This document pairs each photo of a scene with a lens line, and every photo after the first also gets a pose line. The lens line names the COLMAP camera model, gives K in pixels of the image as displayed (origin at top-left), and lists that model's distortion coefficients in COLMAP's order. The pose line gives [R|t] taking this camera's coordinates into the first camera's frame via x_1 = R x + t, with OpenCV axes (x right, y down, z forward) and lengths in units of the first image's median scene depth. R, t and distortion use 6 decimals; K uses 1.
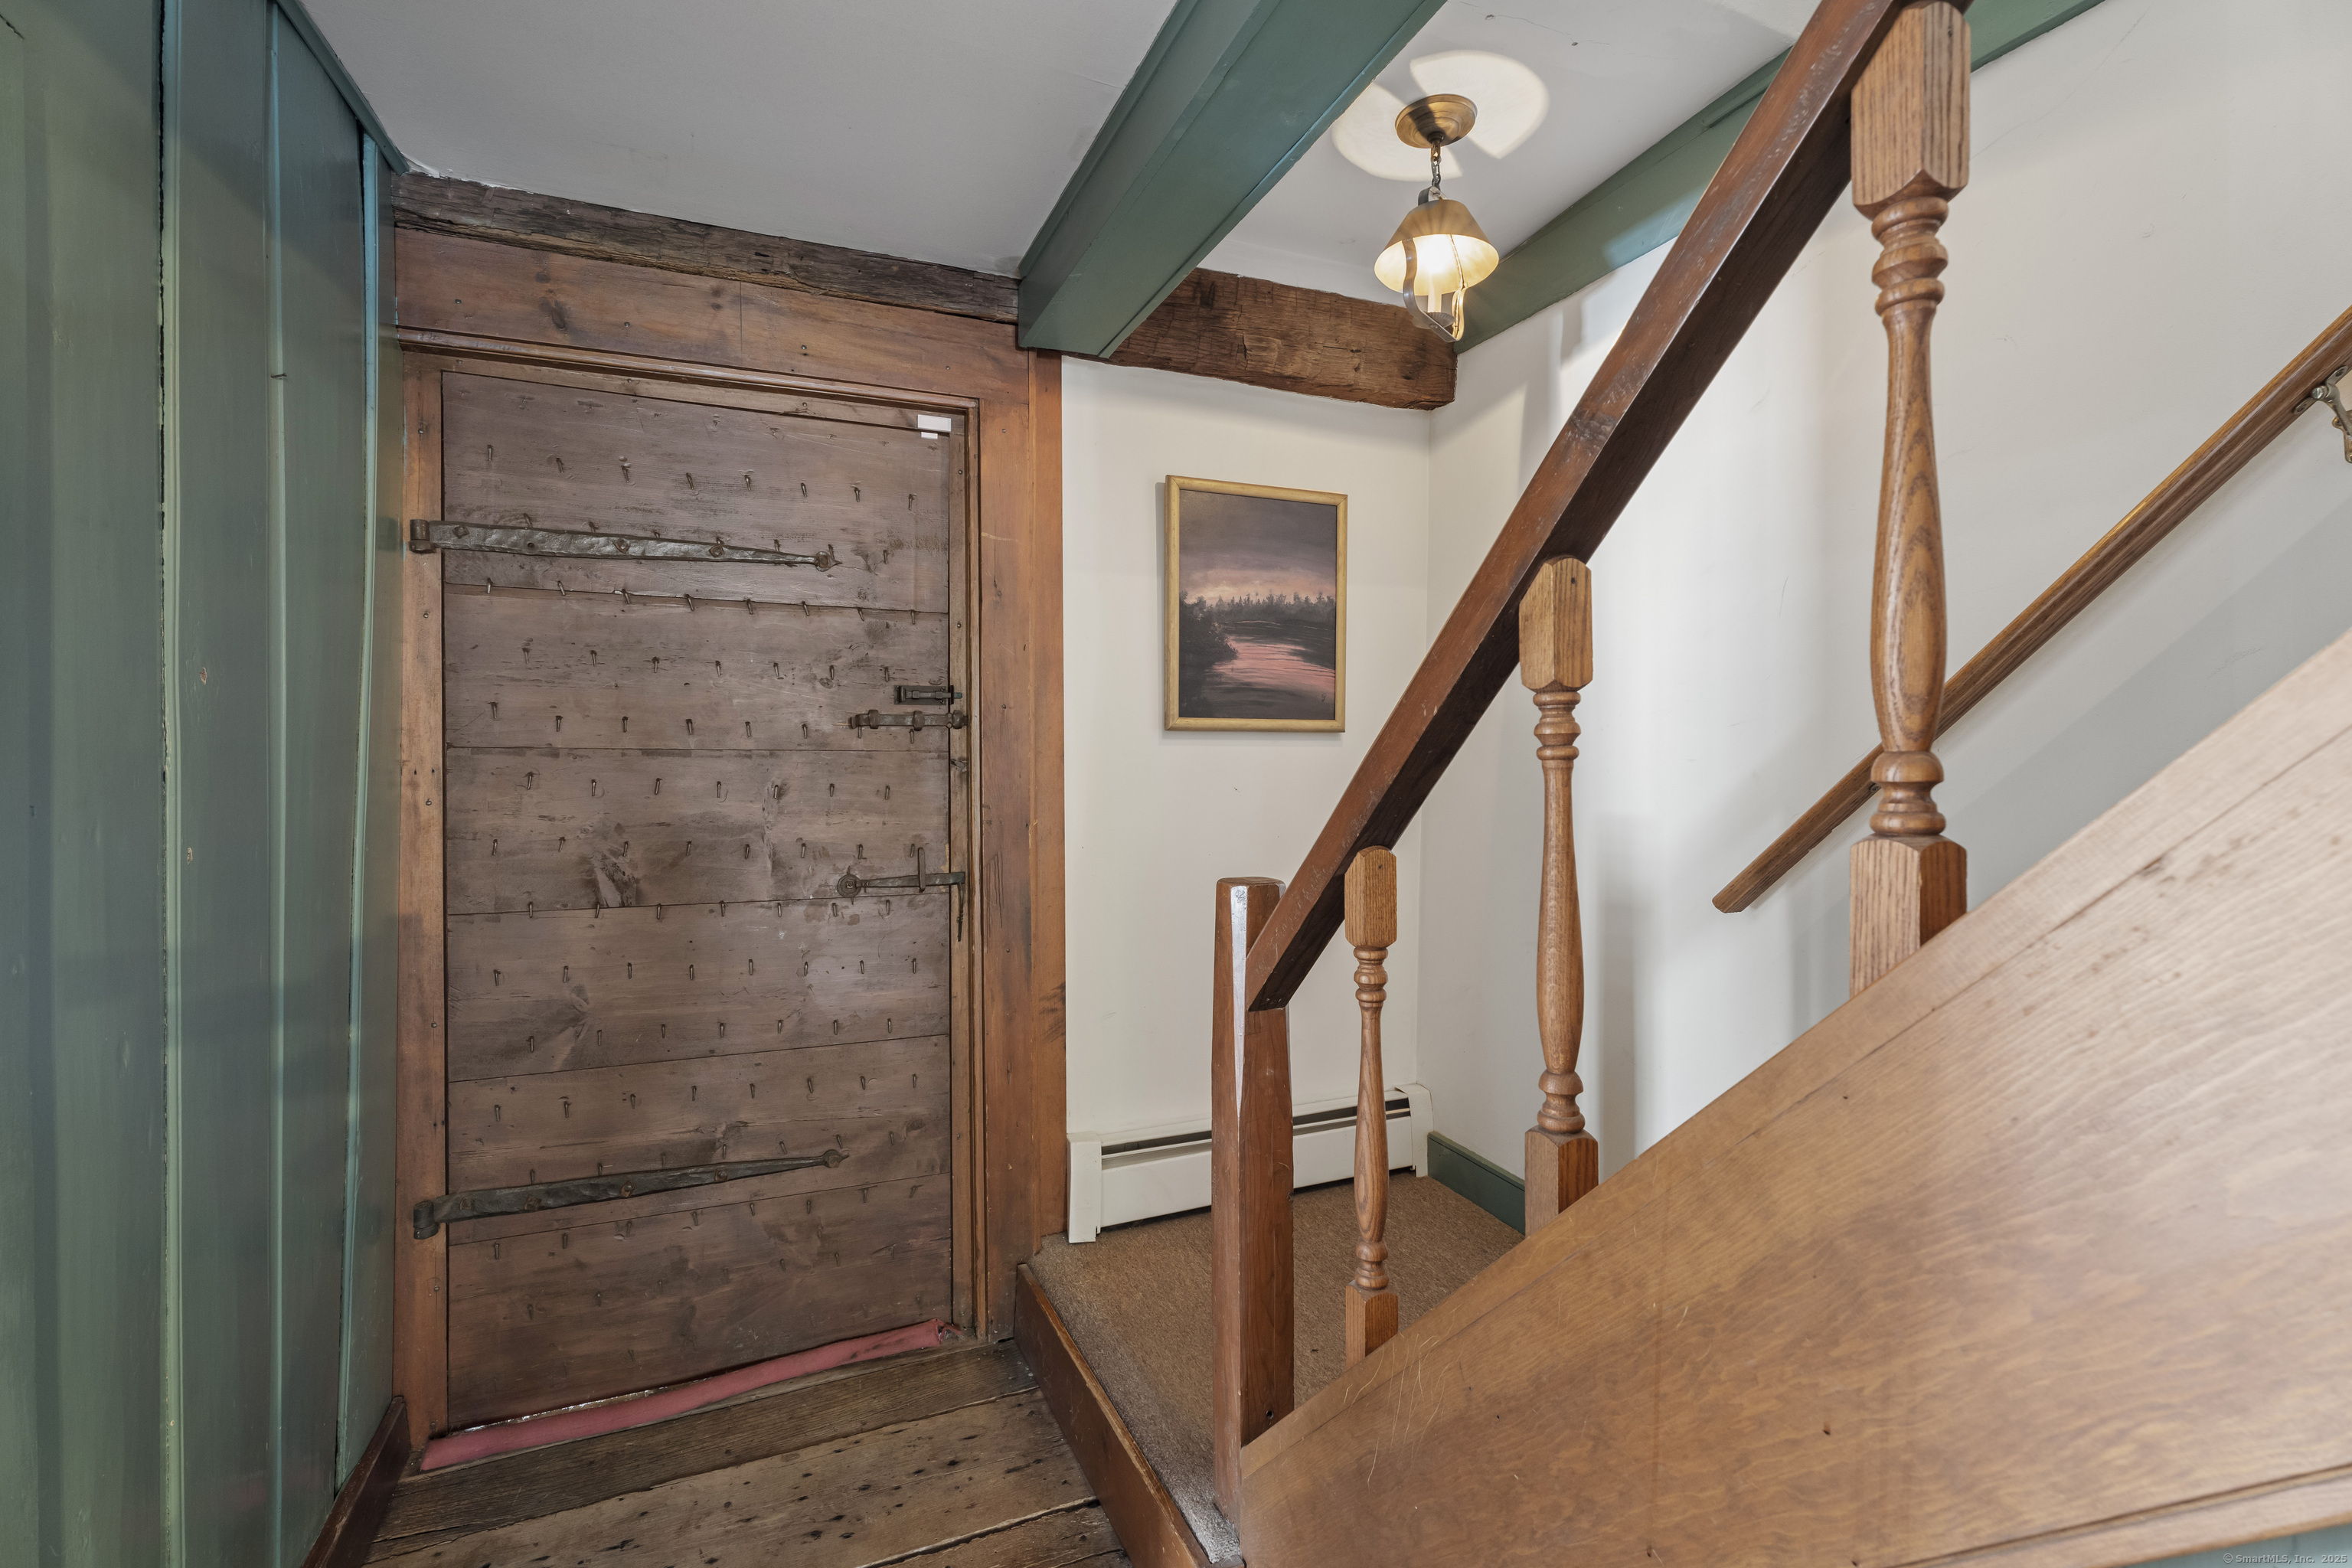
lens RADIAL K [[1059.1, 0, 1177.3], [0, 1059.1, 777.3], [0, 0, 1]] dist [0.003212, -0.000627]
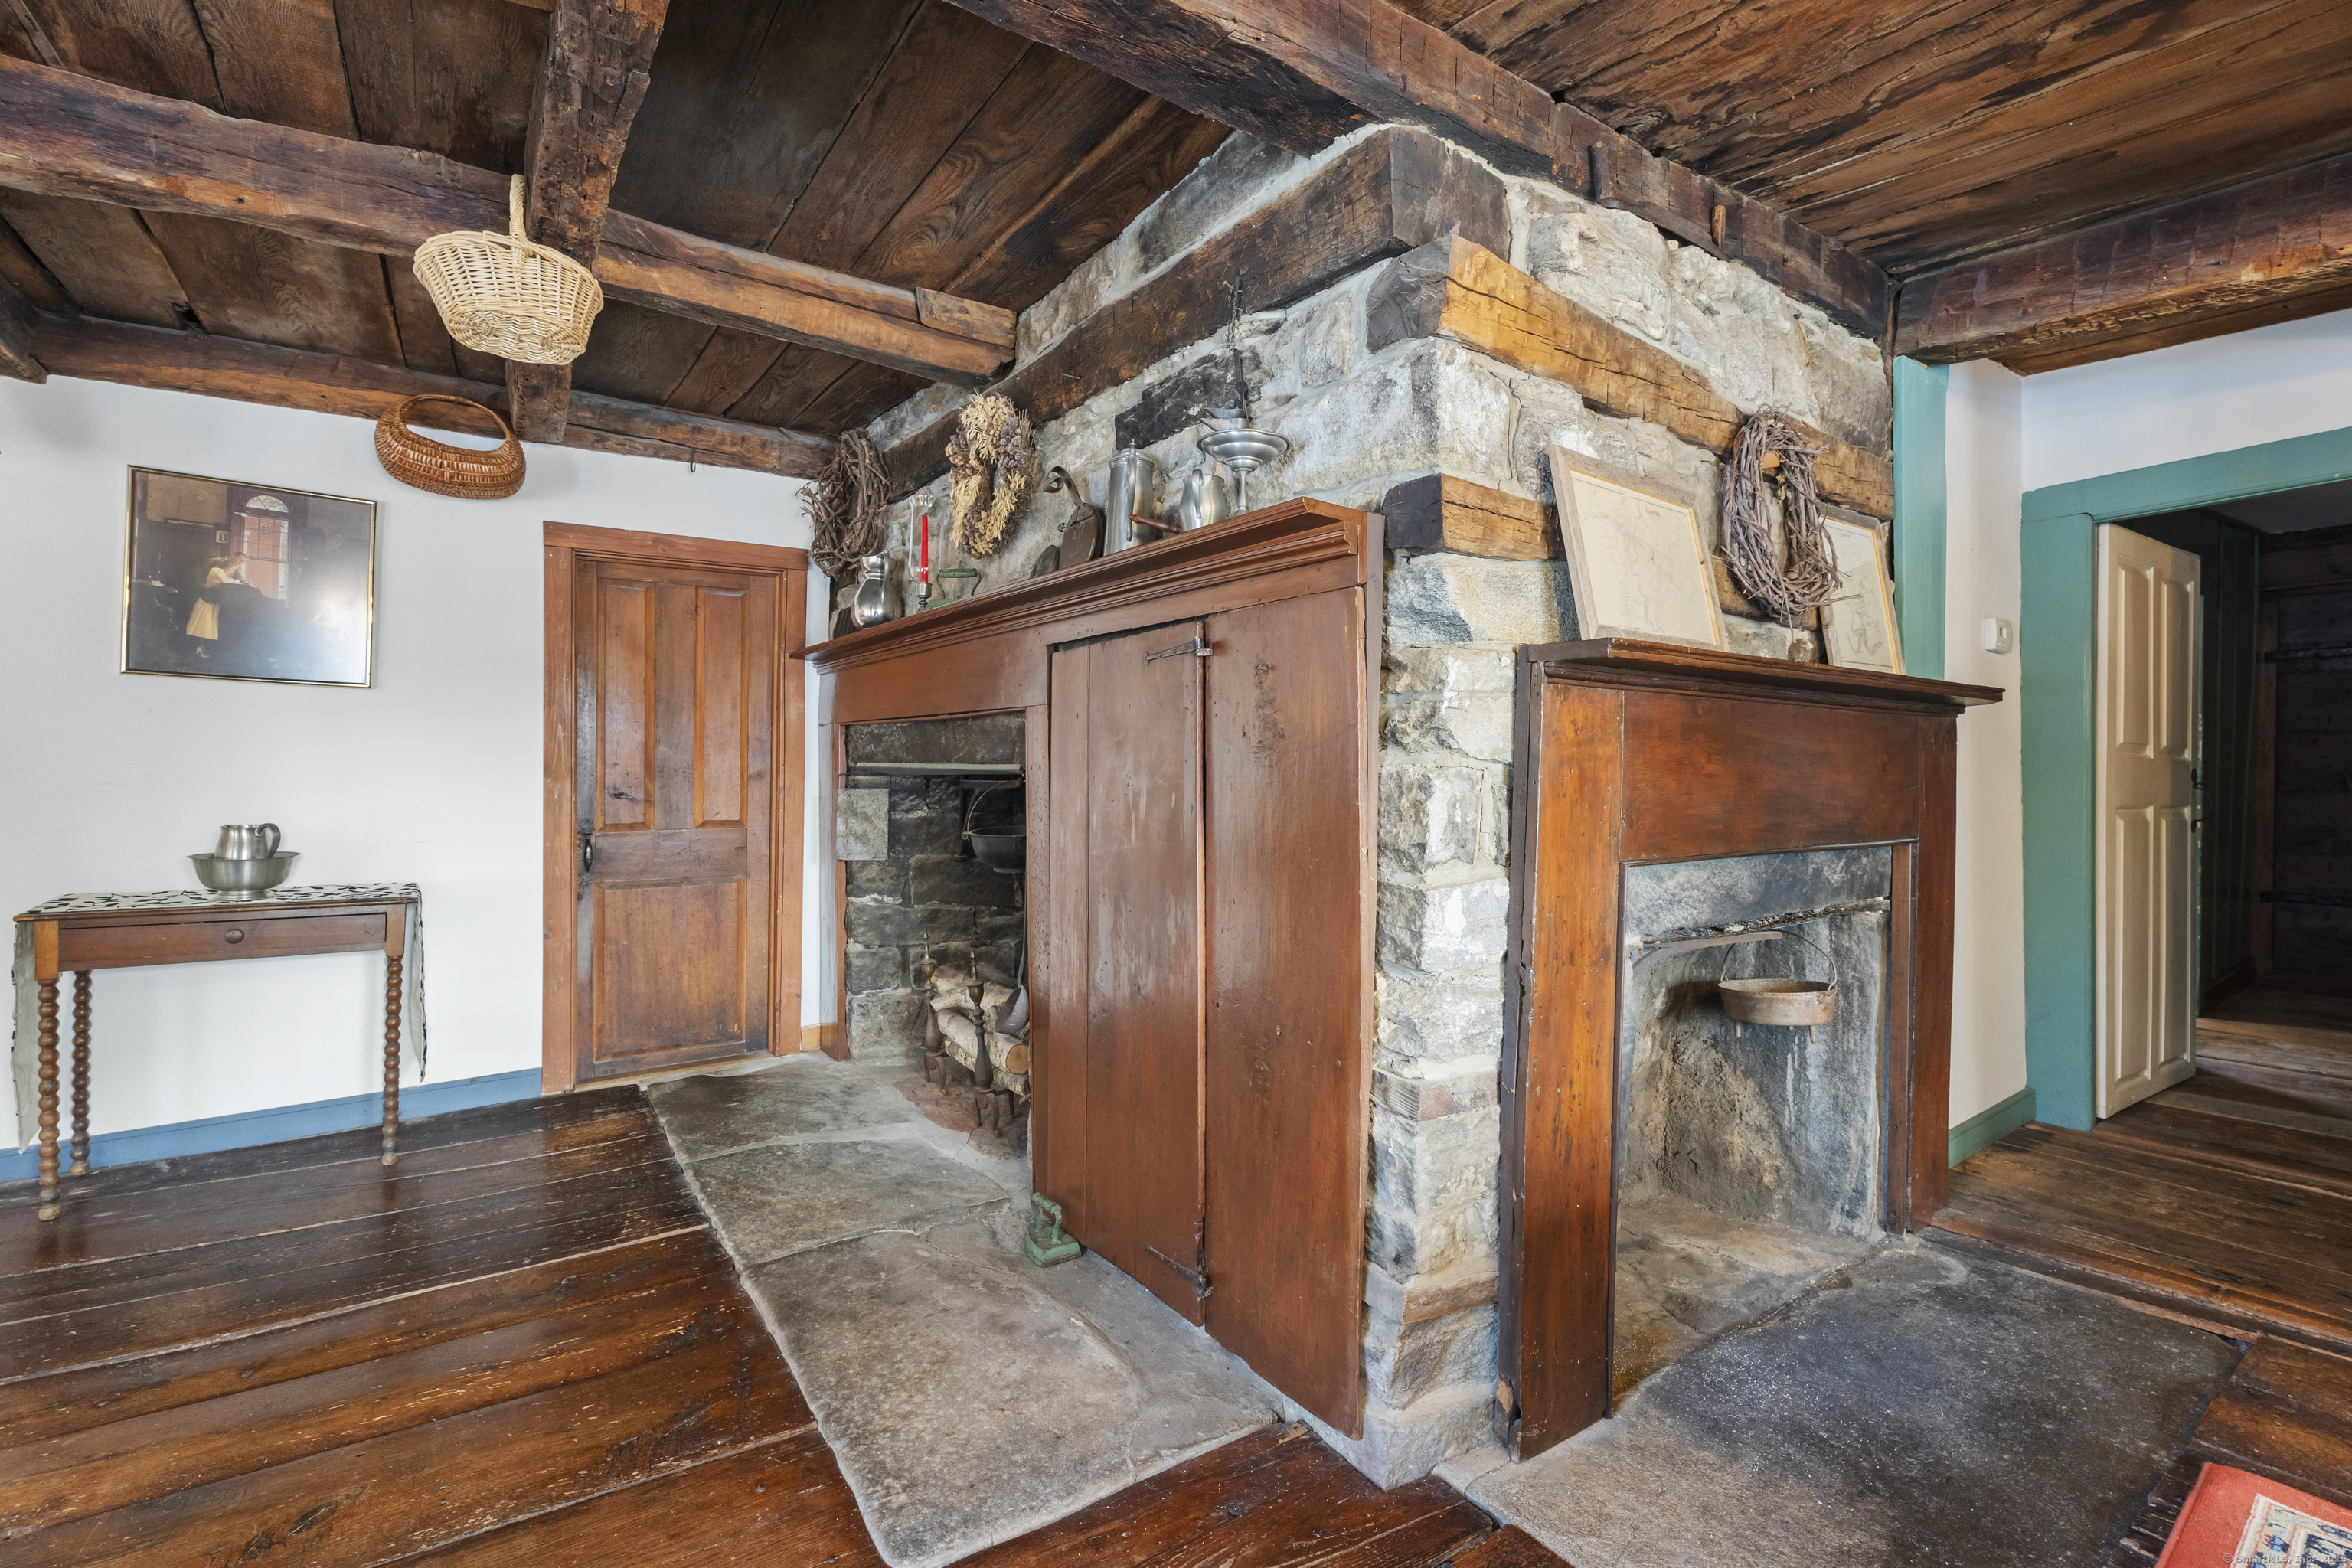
lens RADIAL K [[1059.1, 0, 1172.8], [0, 1059.1, 778.8], [0, 0, 1]] dist [0.003212, -0.000627]
pose [[0.211366, 0.015969, -0.977276, 1.429892], [-0.018042, 0.999760, 0.012434, 0.113174], [0.977240, 0.015004, 0.211603, -2.430982]]
